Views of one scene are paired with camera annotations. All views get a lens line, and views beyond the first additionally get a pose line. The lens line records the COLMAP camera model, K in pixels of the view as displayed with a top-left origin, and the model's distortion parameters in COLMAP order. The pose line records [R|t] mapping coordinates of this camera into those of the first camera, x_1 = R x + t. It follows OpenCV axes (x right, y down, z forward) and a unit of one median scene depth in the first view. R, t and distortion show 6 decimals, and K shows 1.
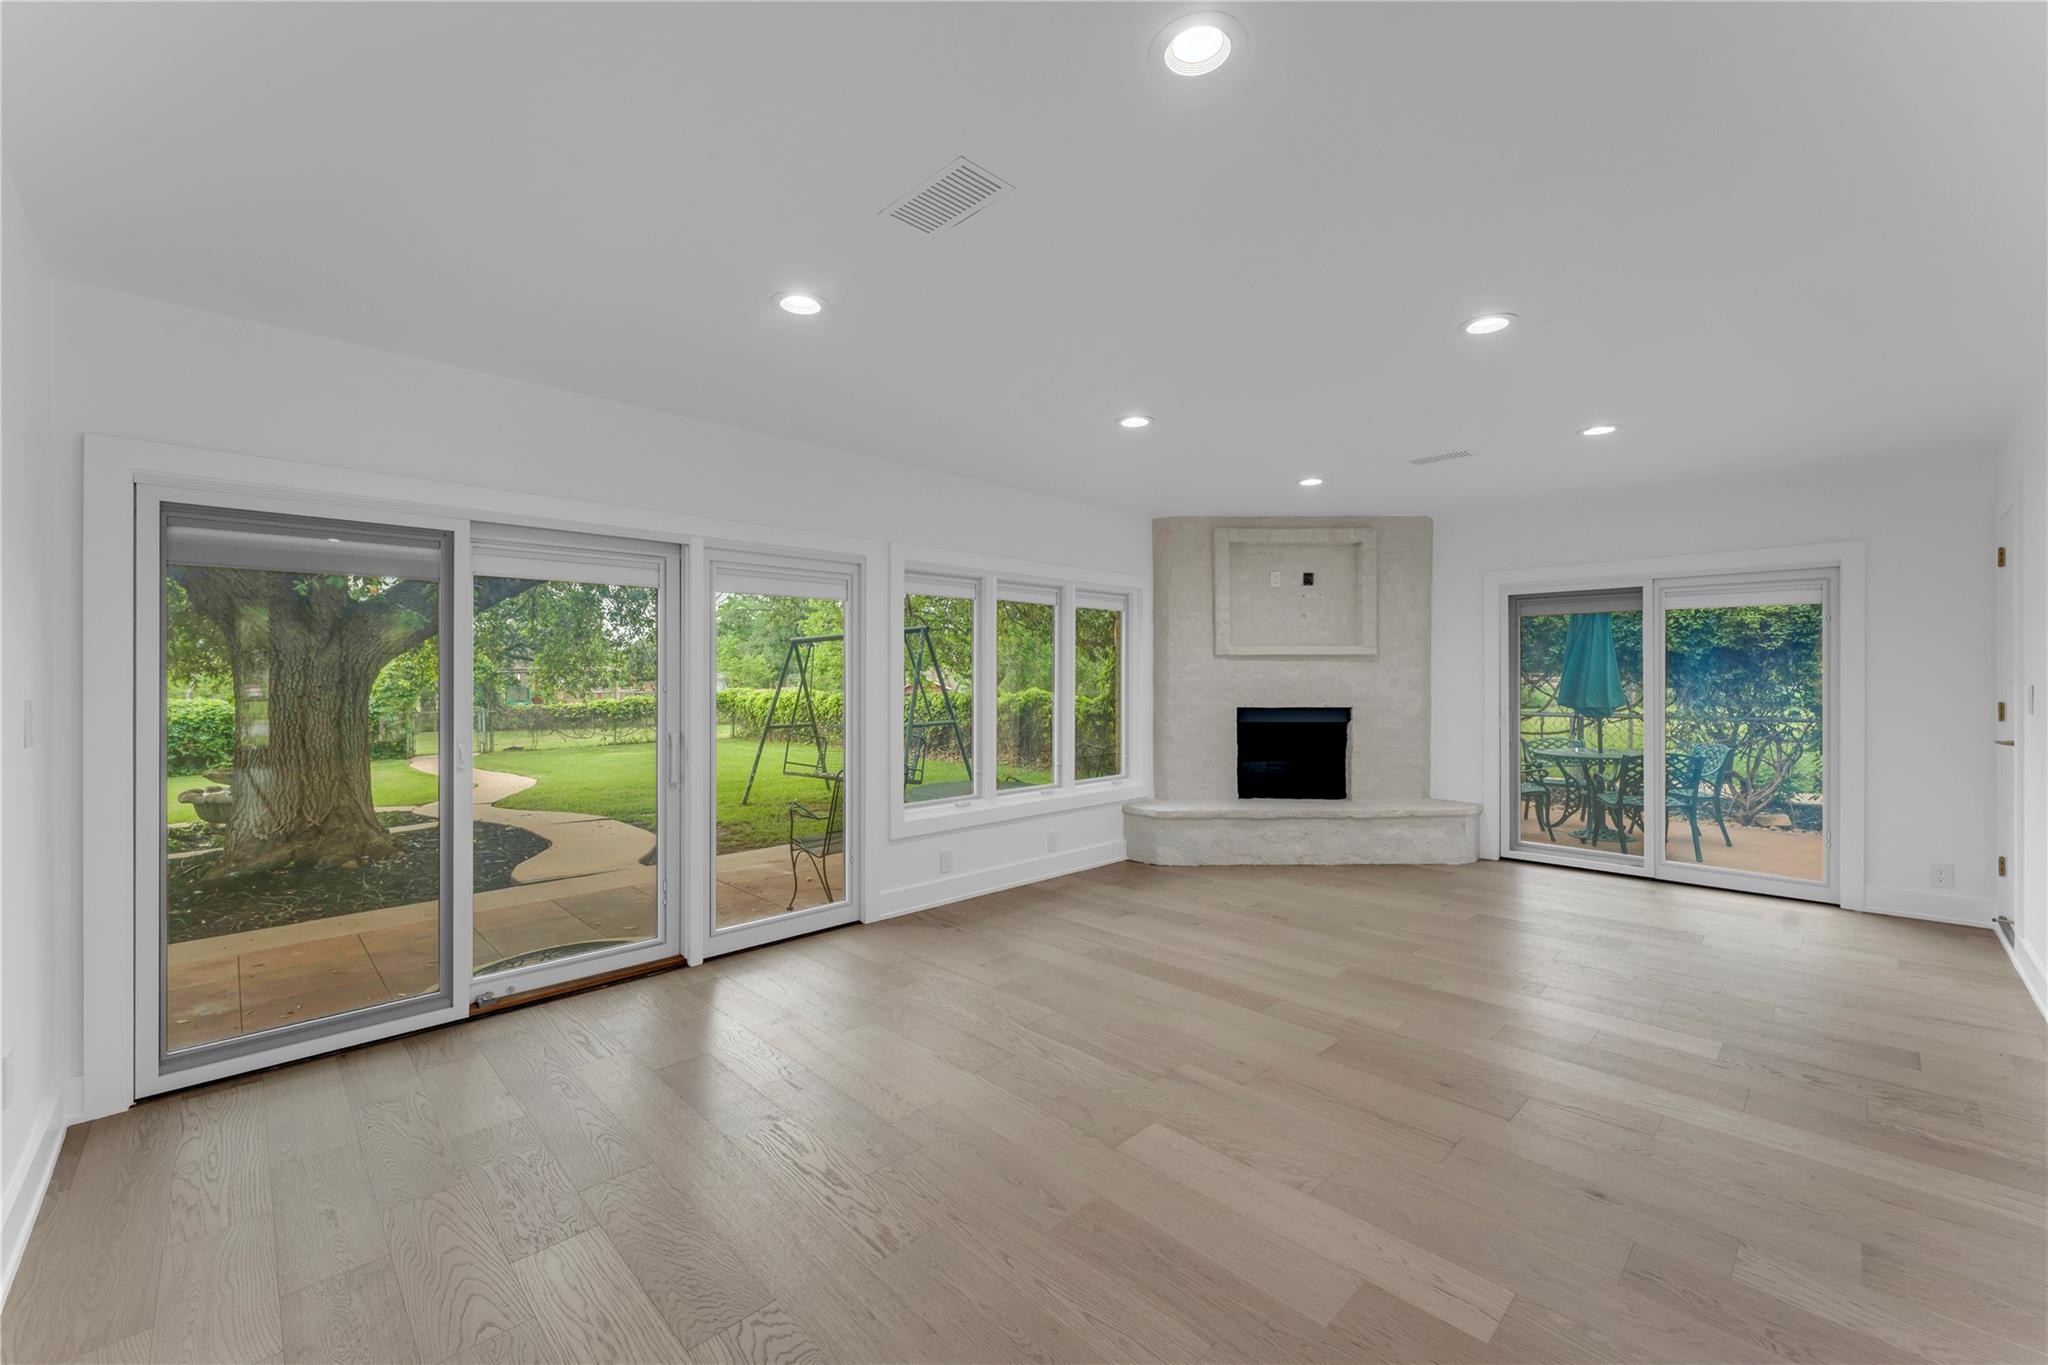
lens RADIAL K [[816.9, 0, 1031.4], [0, 816.9, 677.1], [0, 0, 1]] dist [-0.007092, -0.000145]
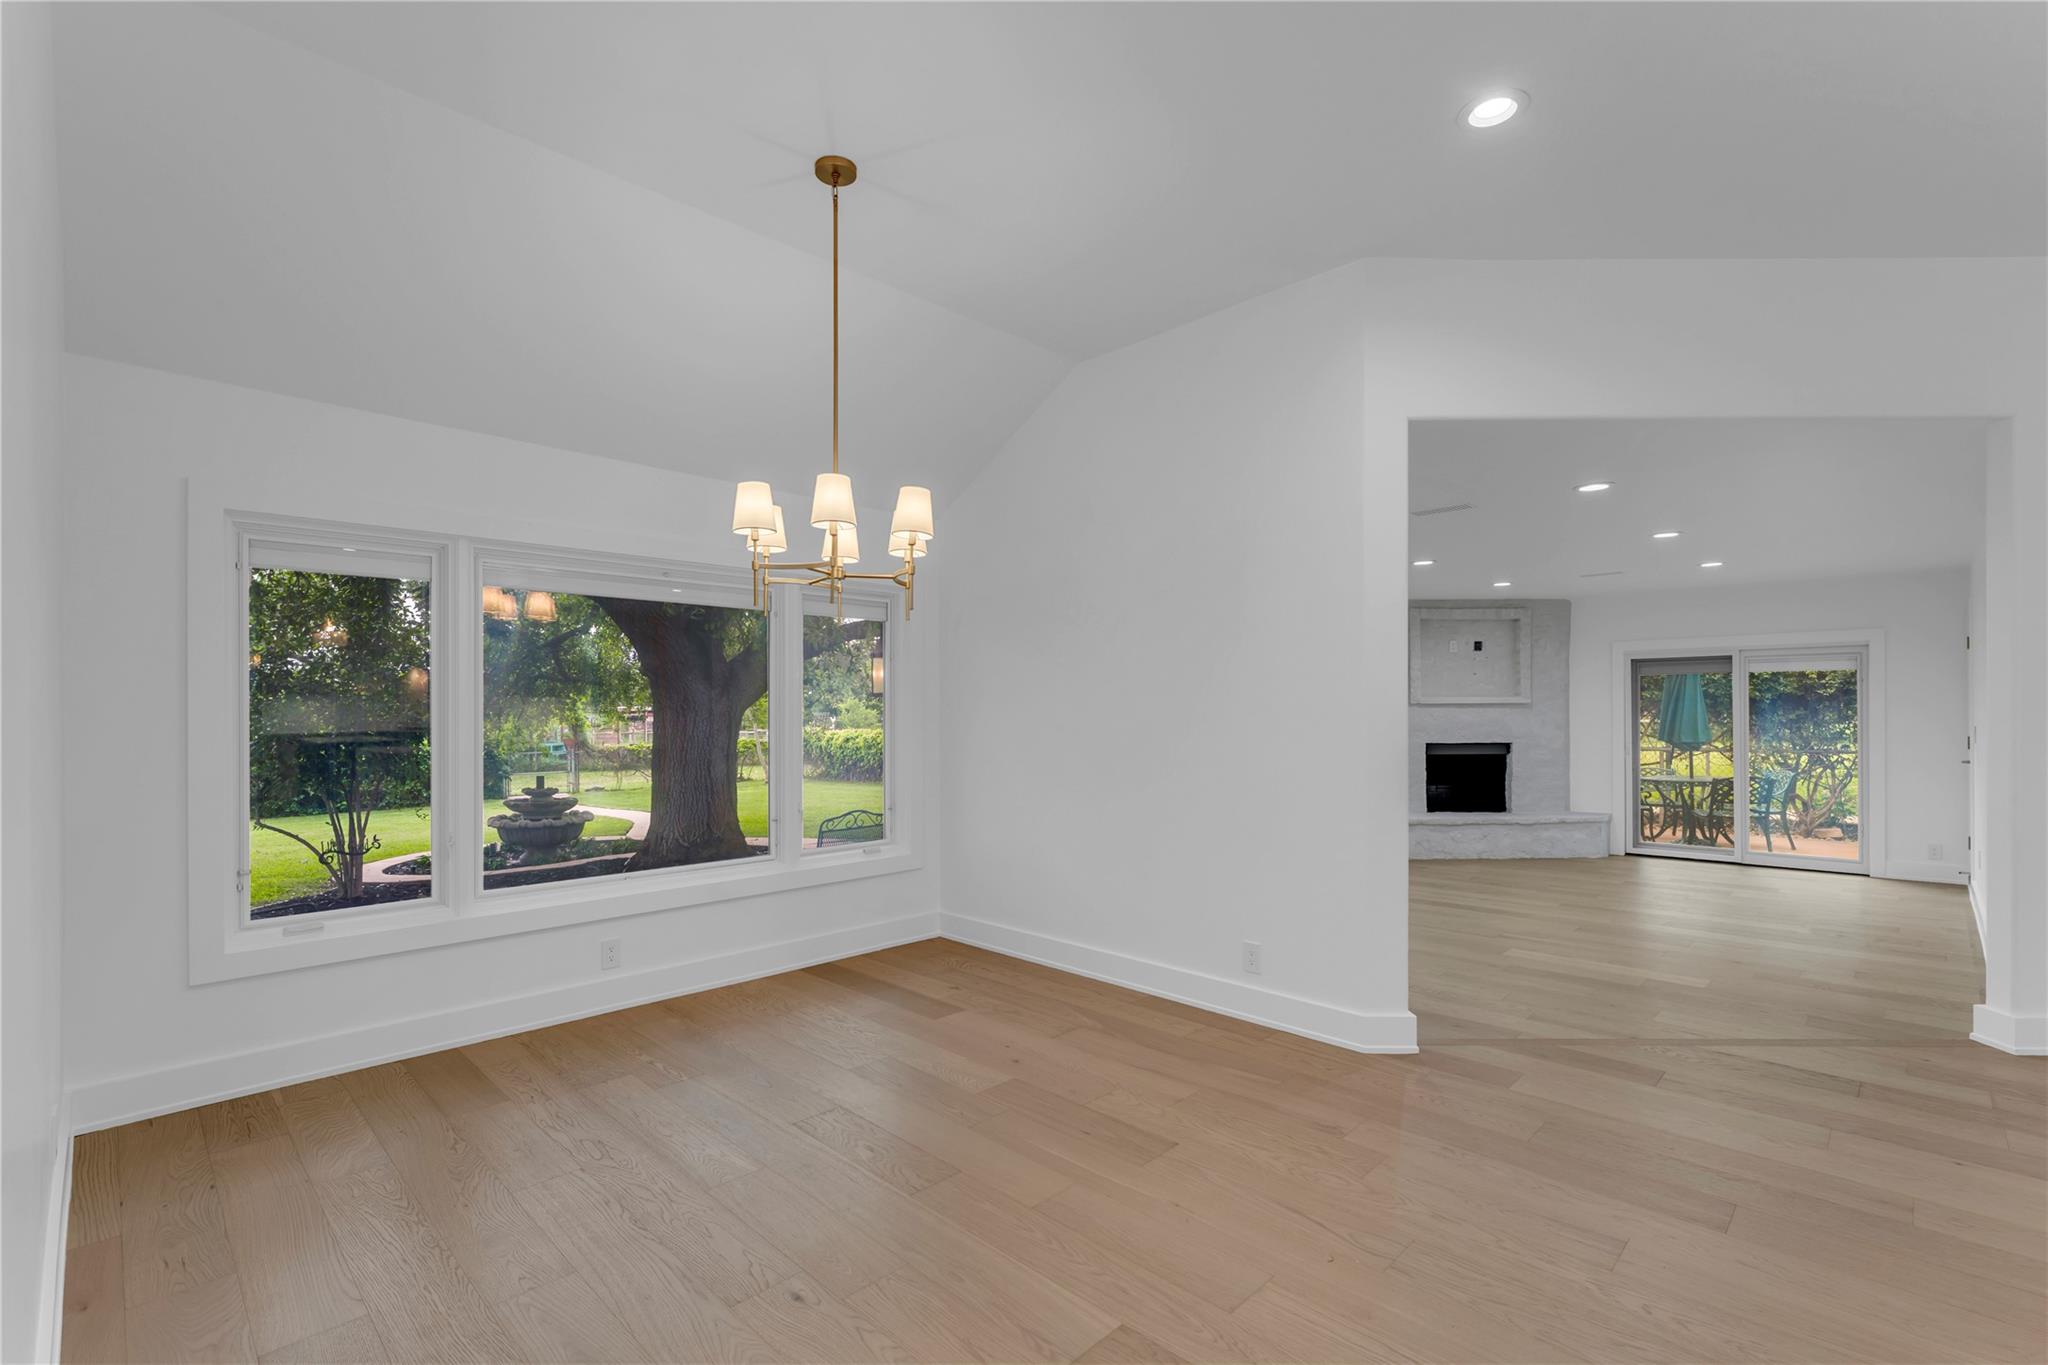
lens RADIAL K [[944.9, 0, 1014.3], [0, 944.9, 711.1], [0, 0, 1]] dist [0.003940, -0.000240]
pose [[0.999711, -0.003446, 0.023790, -0.383949], [0.003466, 0.999994, -0.000796, -0.013316], [-0.023787, 0.000878, 0.999717, -0.440664]]
